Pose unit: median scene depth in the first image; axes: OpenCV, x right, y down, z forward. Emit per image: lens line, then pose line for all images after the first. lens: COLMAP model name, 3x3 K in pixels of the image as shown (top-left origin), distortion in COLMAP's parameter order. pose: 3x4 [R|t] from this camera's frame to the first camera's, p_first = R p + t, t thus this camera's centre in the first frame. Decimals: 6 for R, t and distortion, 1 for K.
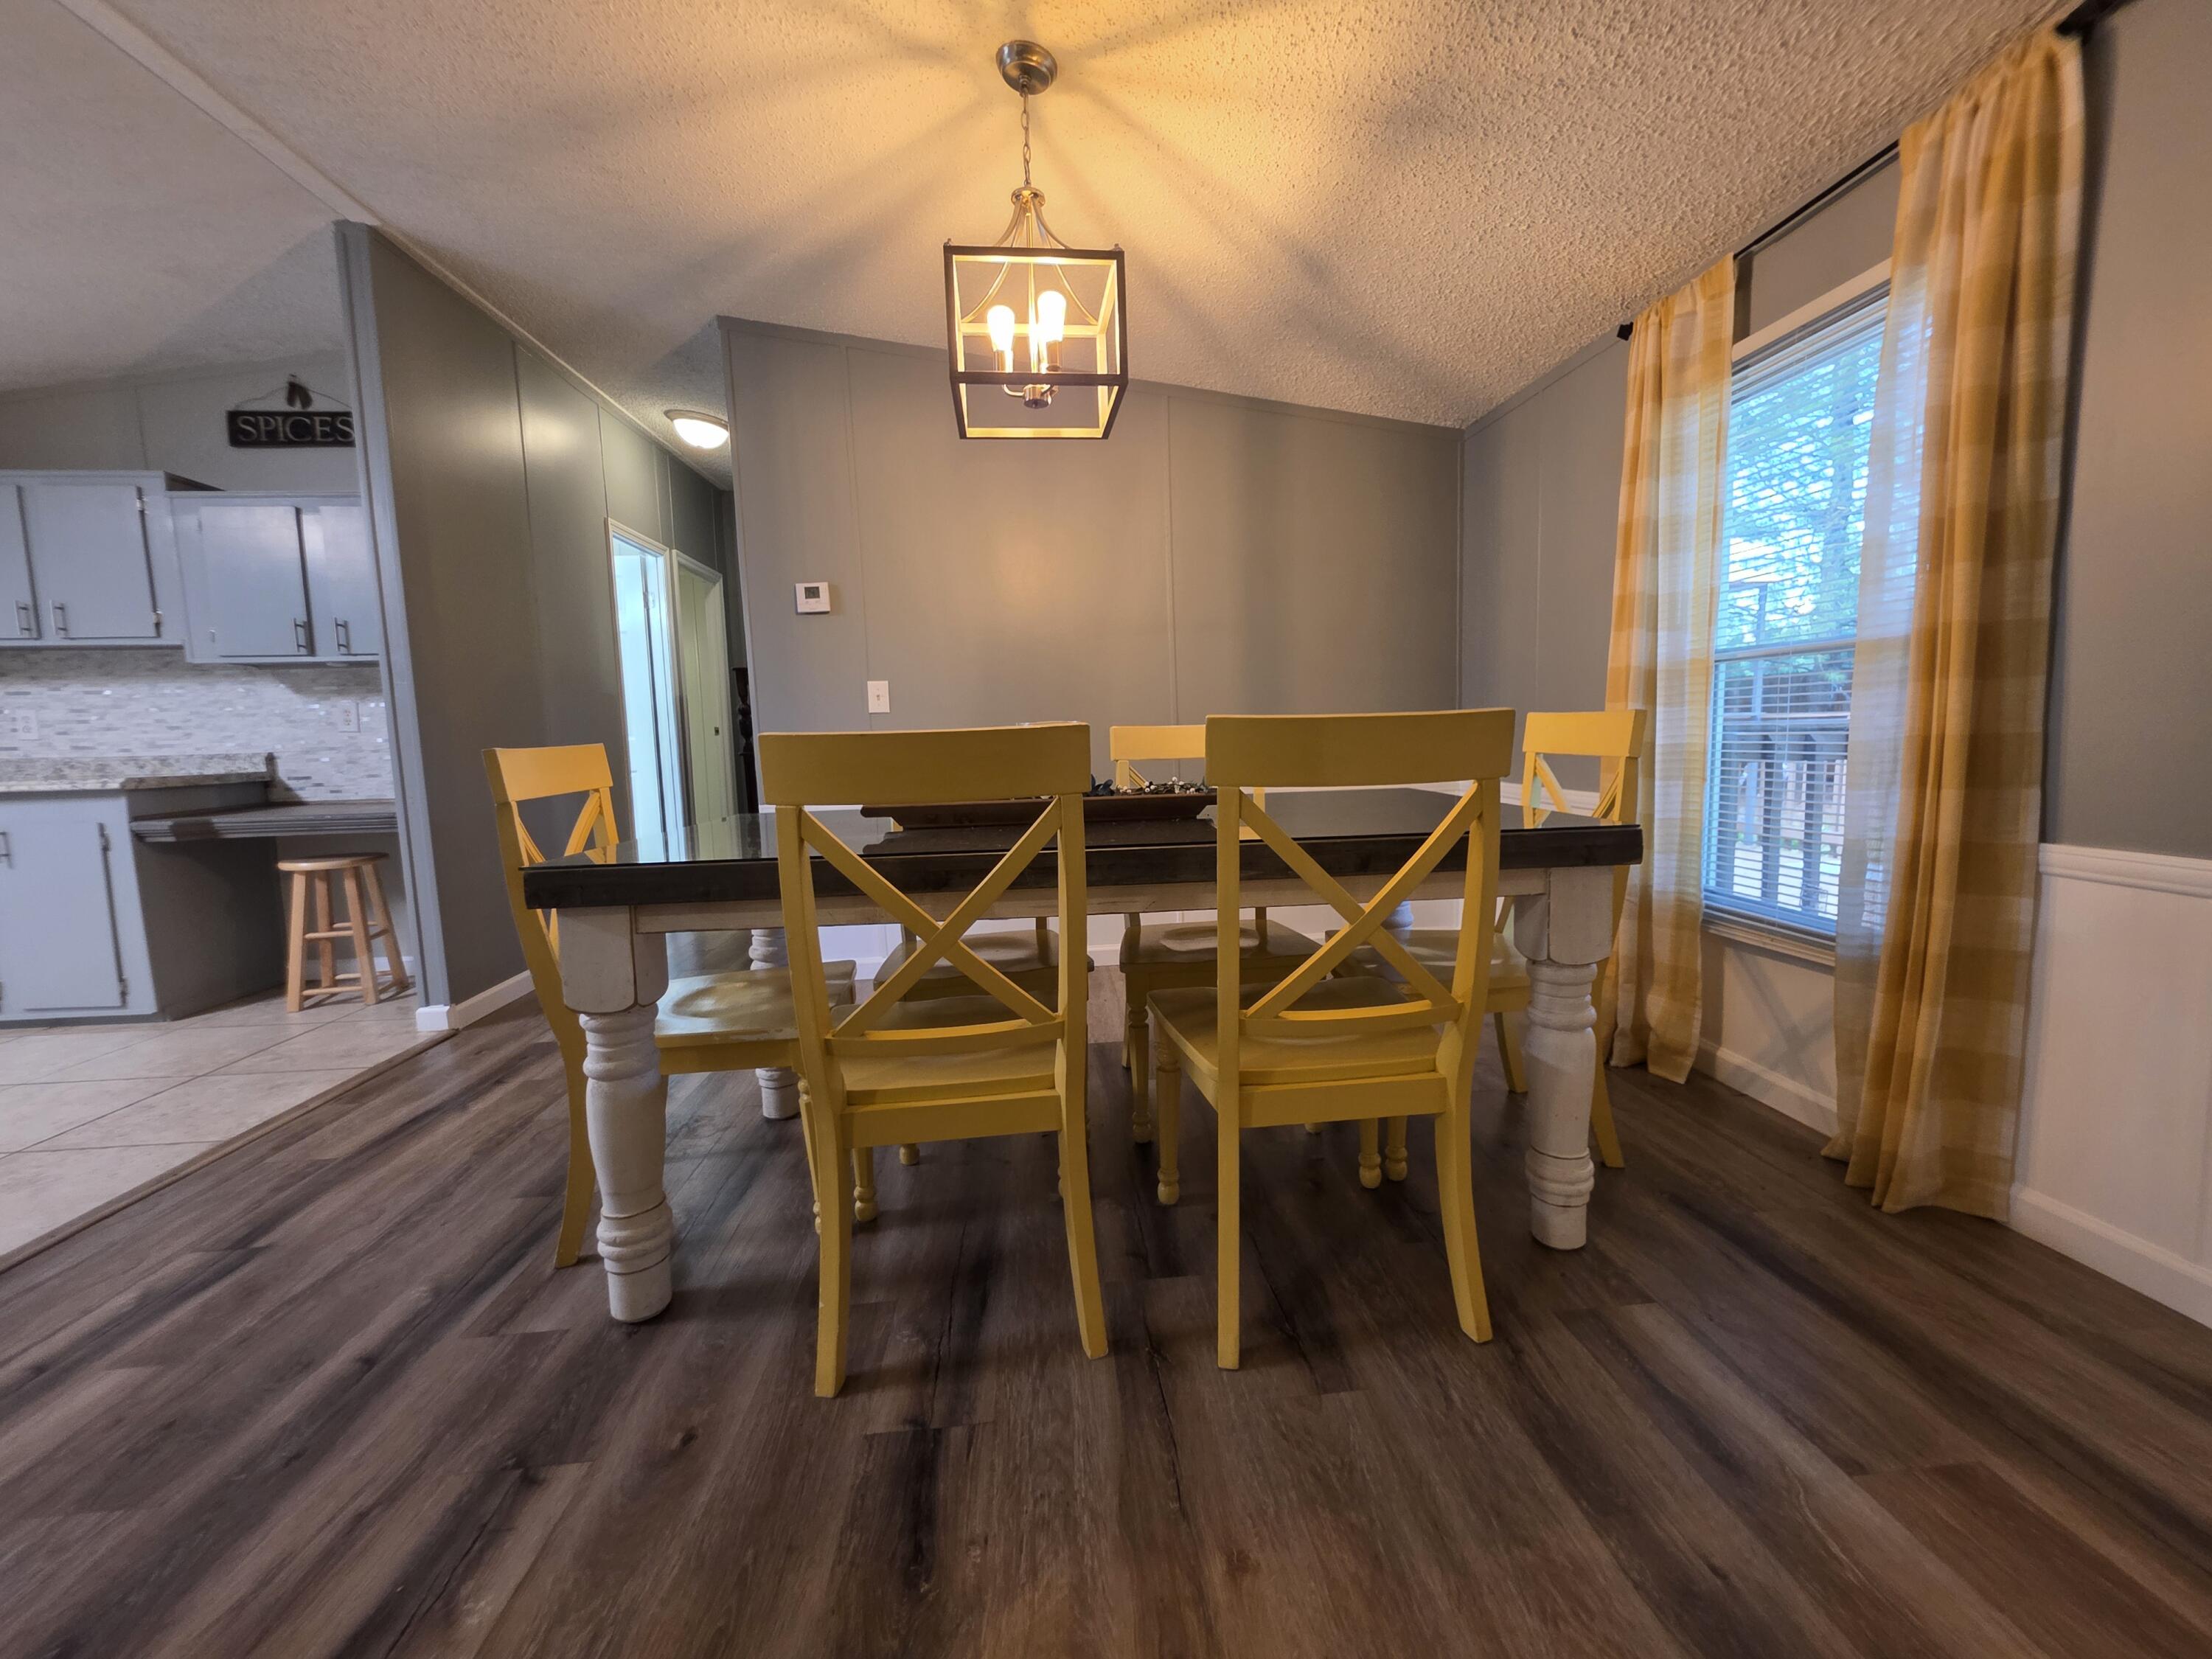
lens RADIAL K [[897.6, 0, 1108.2], [0, 897.6, 827.0], [0, 0, 1]] dist [0.000340, -0.000370]
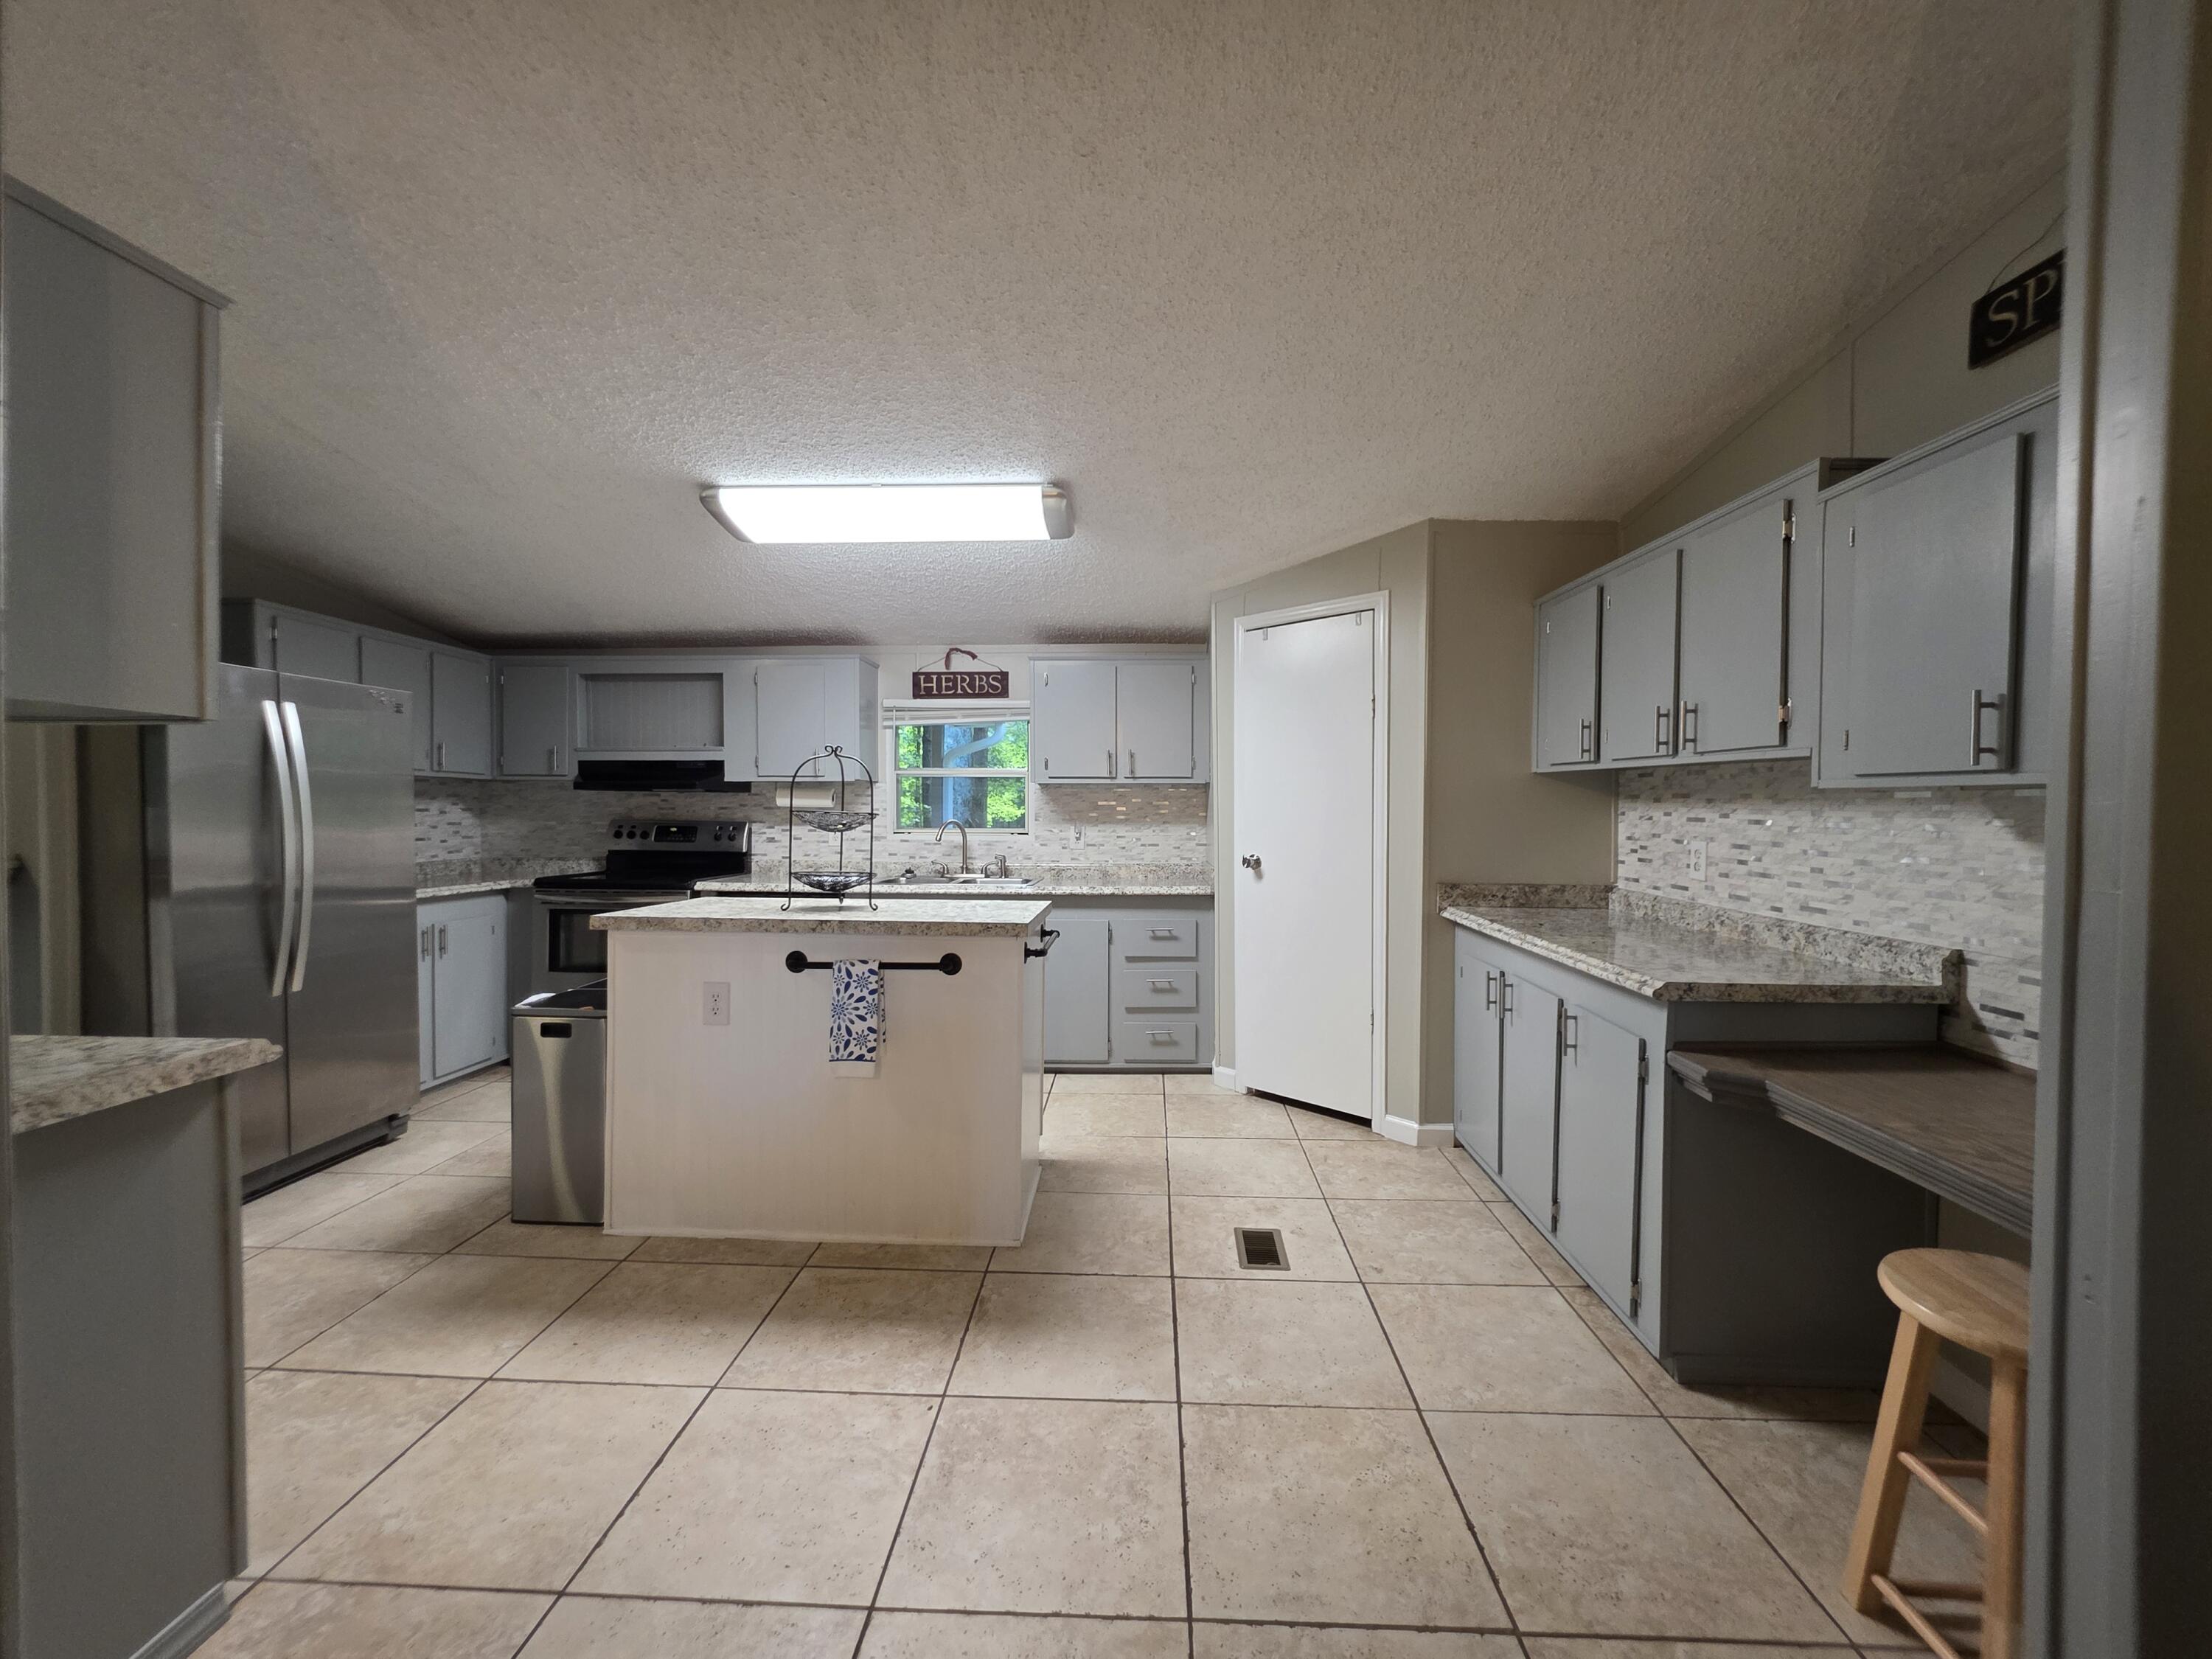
lens RADIAL K [[897.6, 0, 1106.7], [0, 897.6, 829.2], [0, 0, 1]] dist [0.000340, -0.000370]
pose [[-0.118592, 0.049041, -0.991731, -0.378112], [-0.110174, 0.991962, 0.062227, -0.132707], [0.986812, 0.116643, -0.112236, 0.581322]]
